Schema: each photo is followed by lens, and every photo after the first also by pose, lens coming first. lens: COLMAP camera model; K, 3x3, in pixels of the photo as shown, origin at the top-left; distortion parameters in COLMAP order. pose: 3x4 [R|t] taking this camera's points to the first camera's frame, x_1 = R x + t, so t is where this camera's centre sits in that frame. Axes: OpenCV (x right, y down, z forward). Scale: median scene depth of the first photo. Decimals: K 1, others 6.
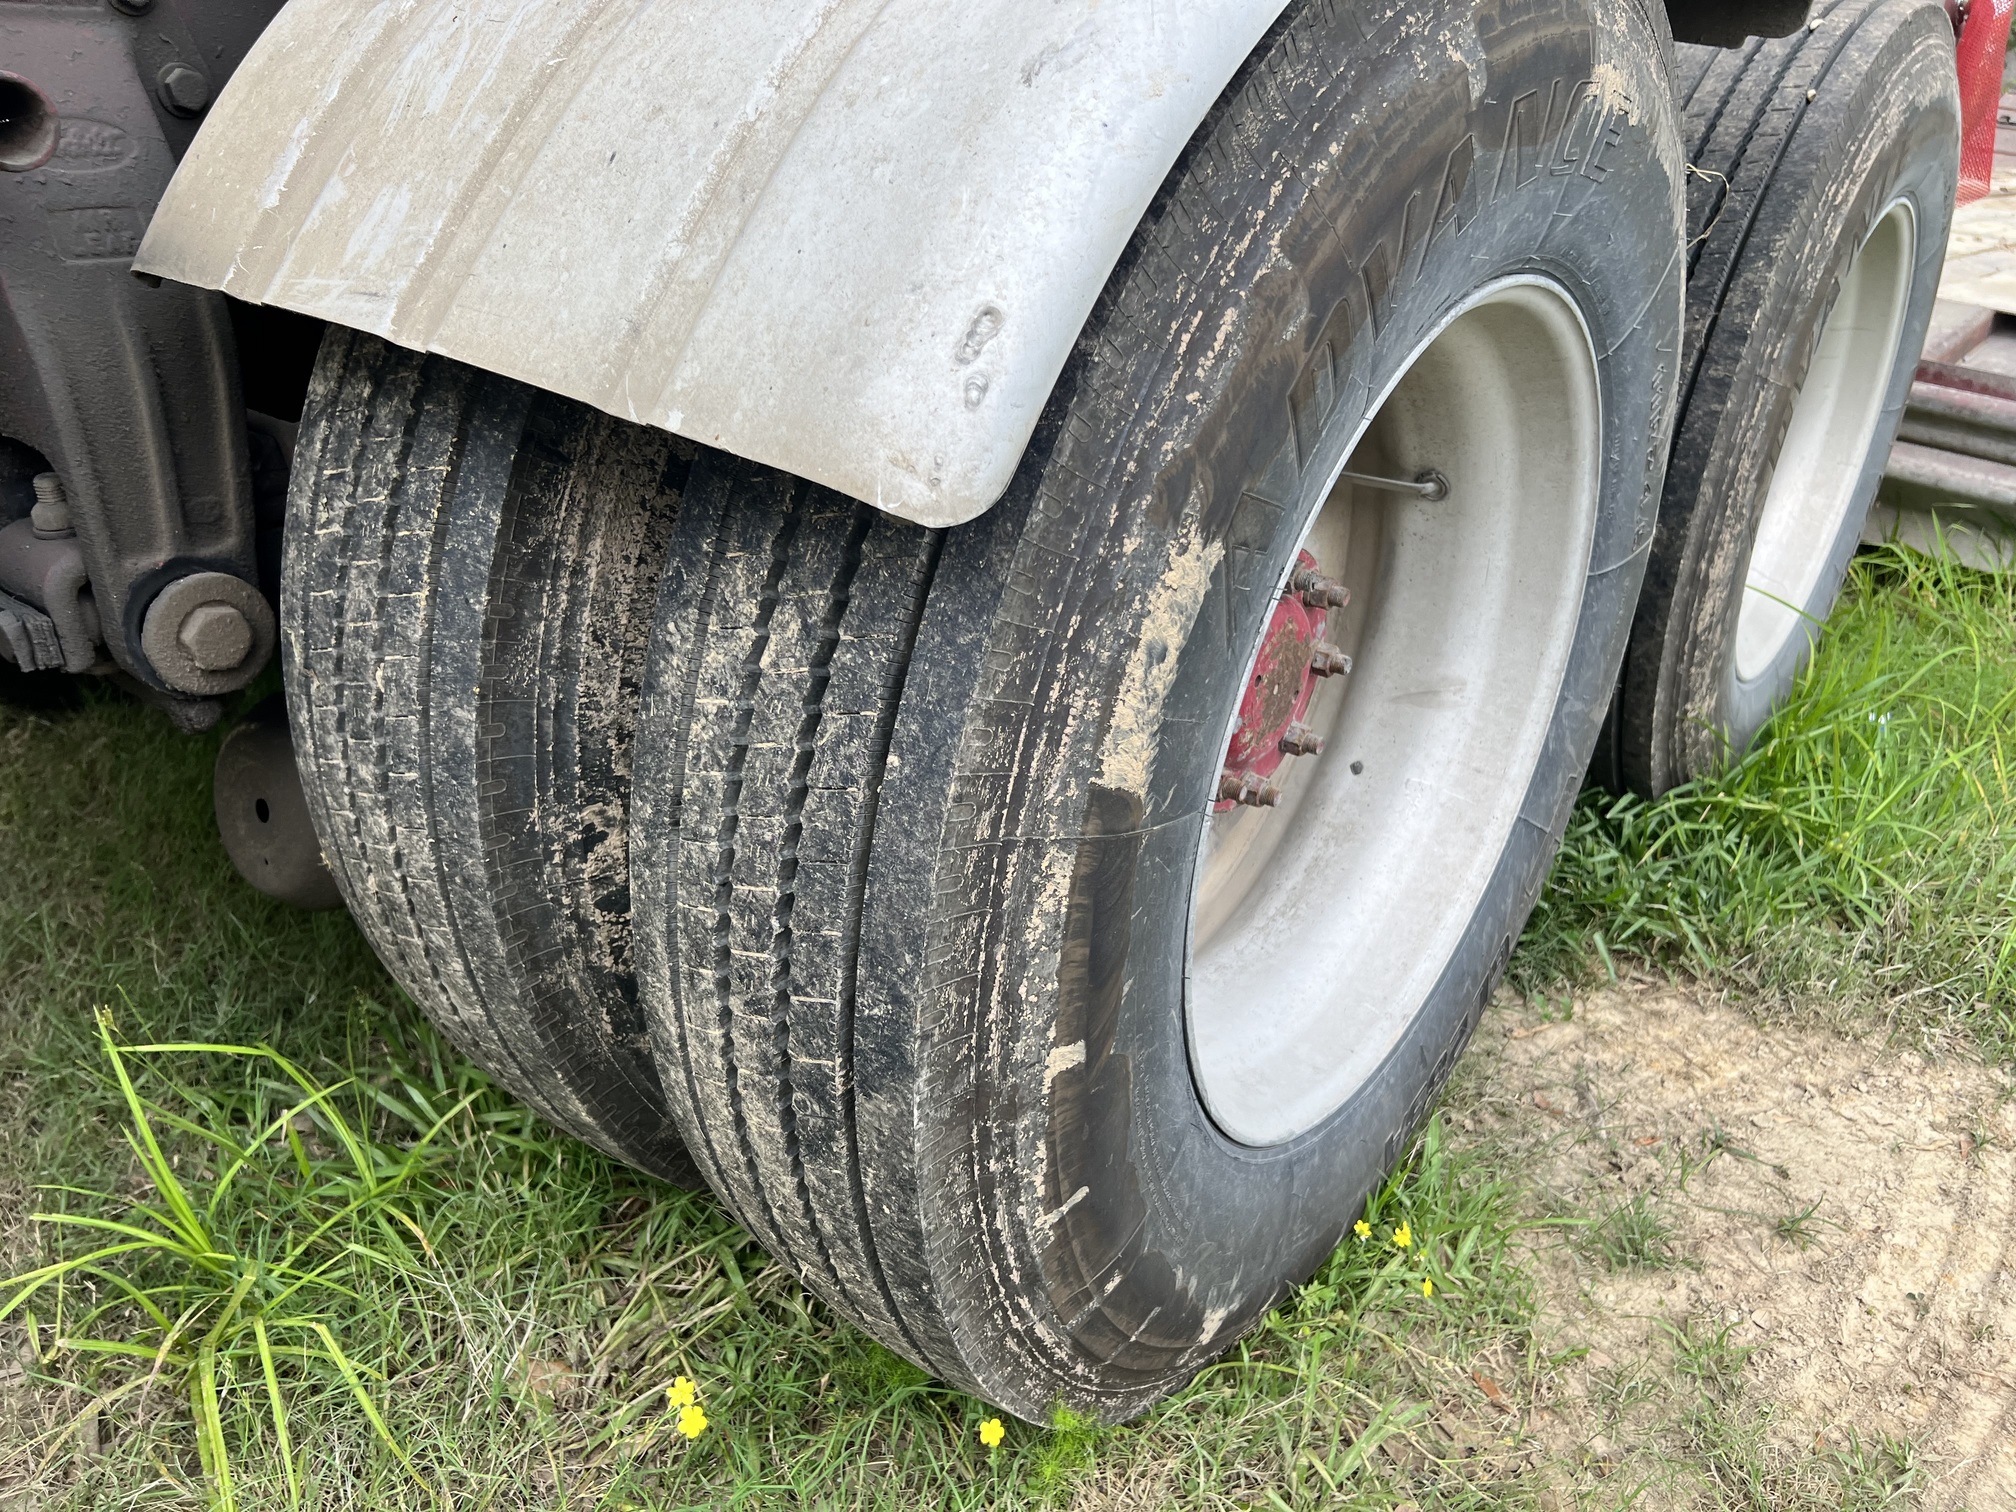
lens RADIAL K [[1525.8, 0, 1018.9], [0, 1525.8, 756.5], [0, 0, 1]] dist [0.005282, -0.005640]
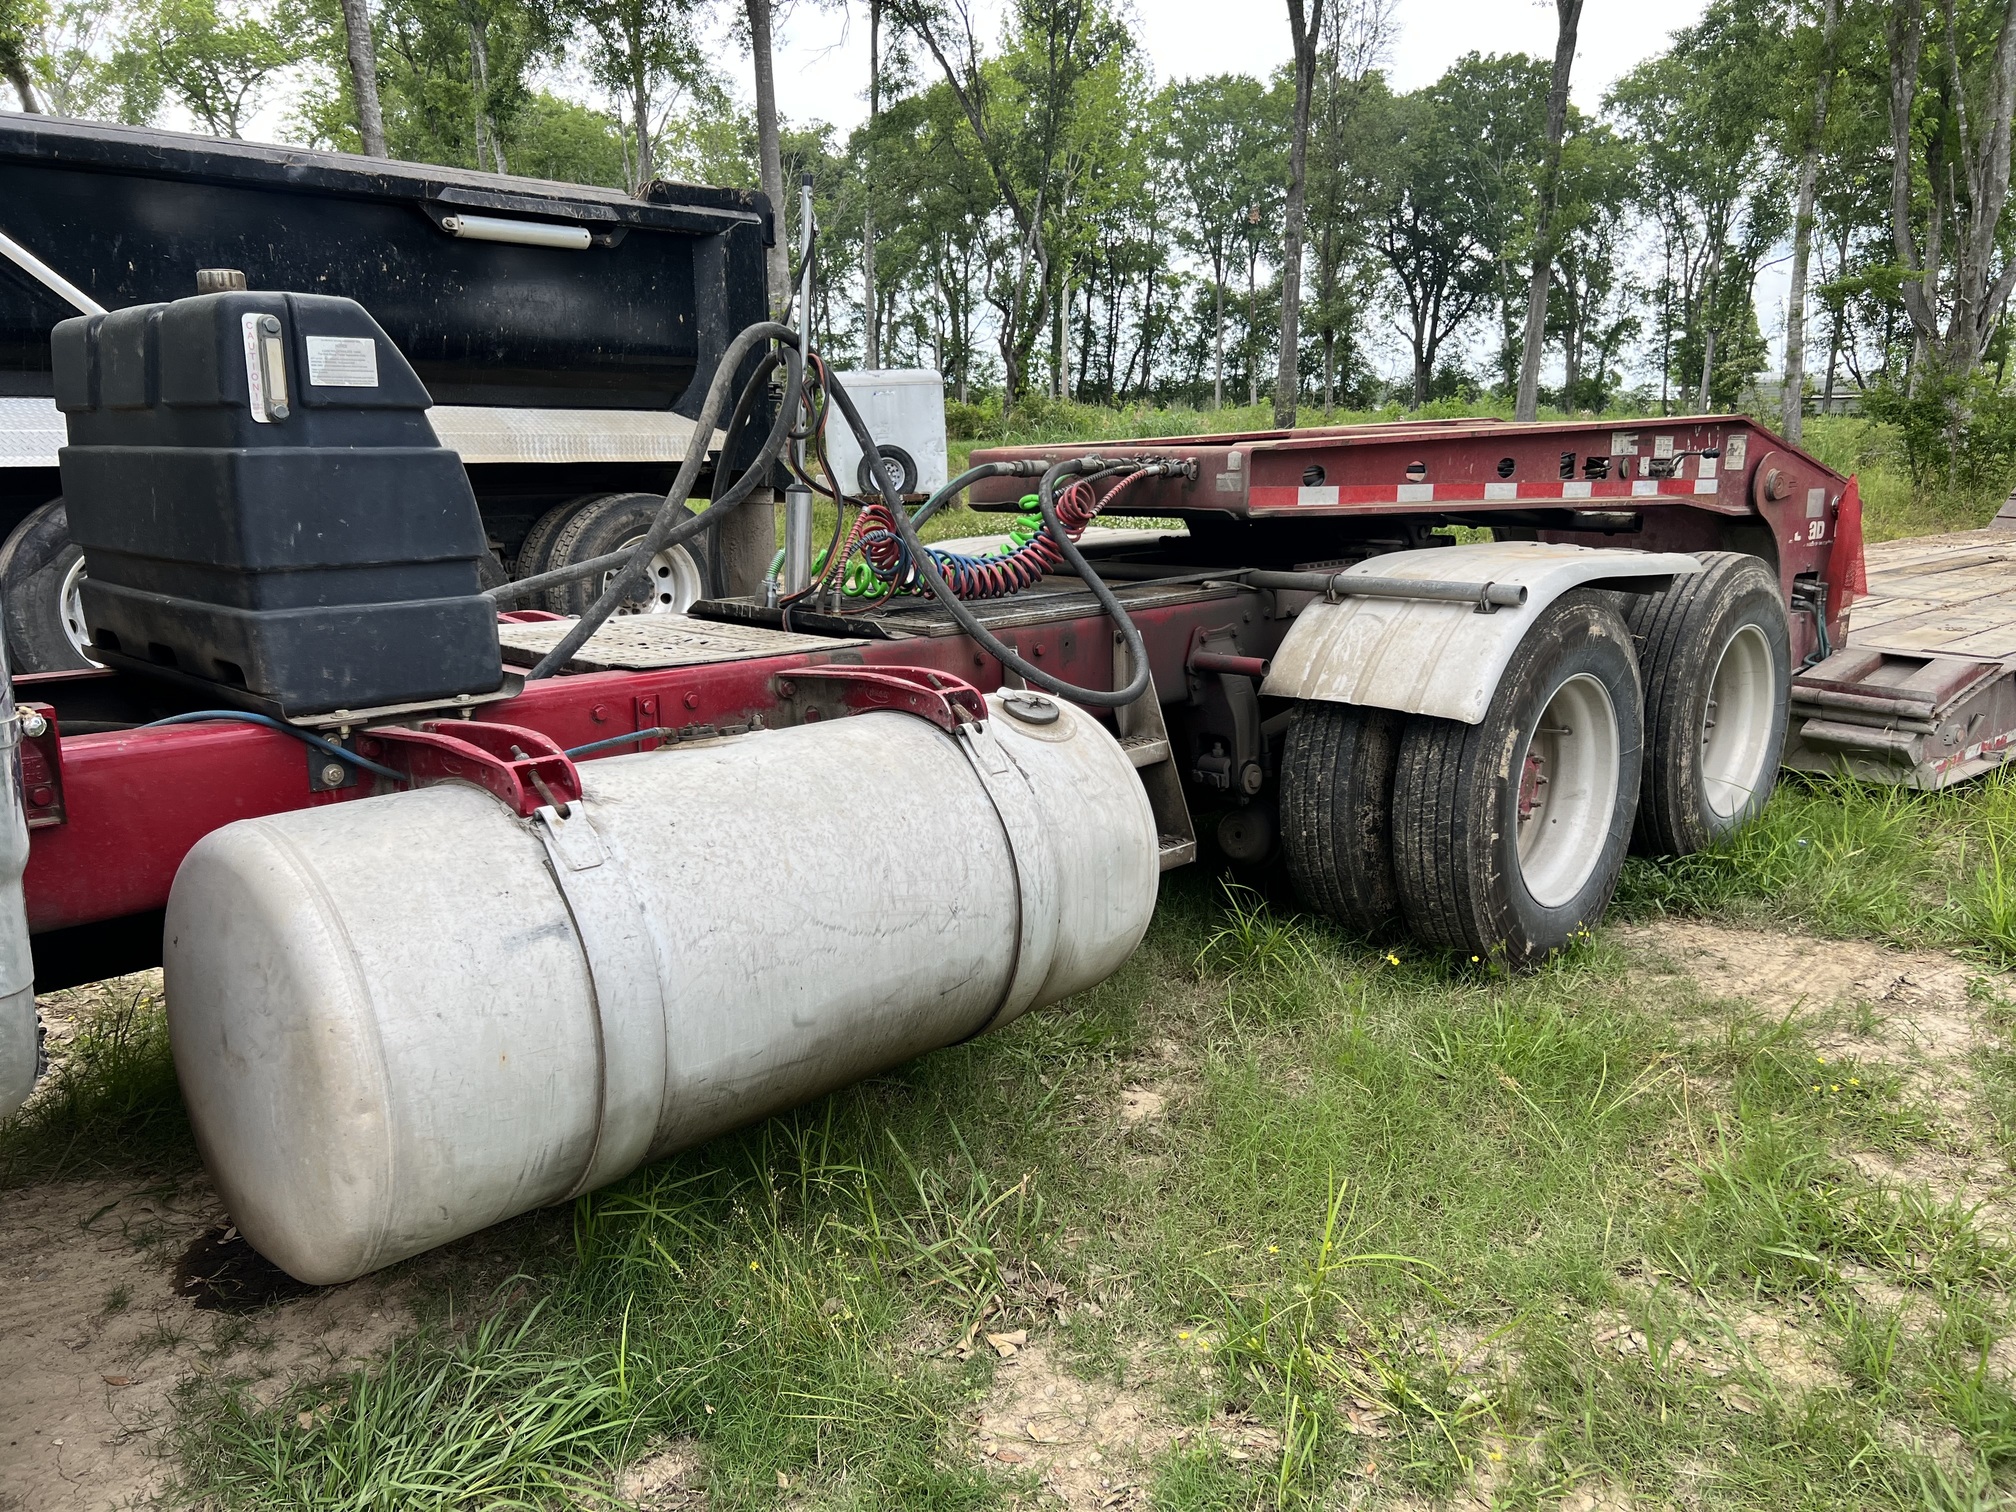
lens RADIAL K [[1525.8, 0, 1003.9], [0, 1525.8, 764.5], [0, 0, 1]] dist [0.005282, -0.005640]
pose [[0.990774, -0.057838, -0.122565, -0.546357], [0.027769, 0.971810, -0.234123, 0.642368], [0.132651, 0.228560, 0.964450, -2.369619]]
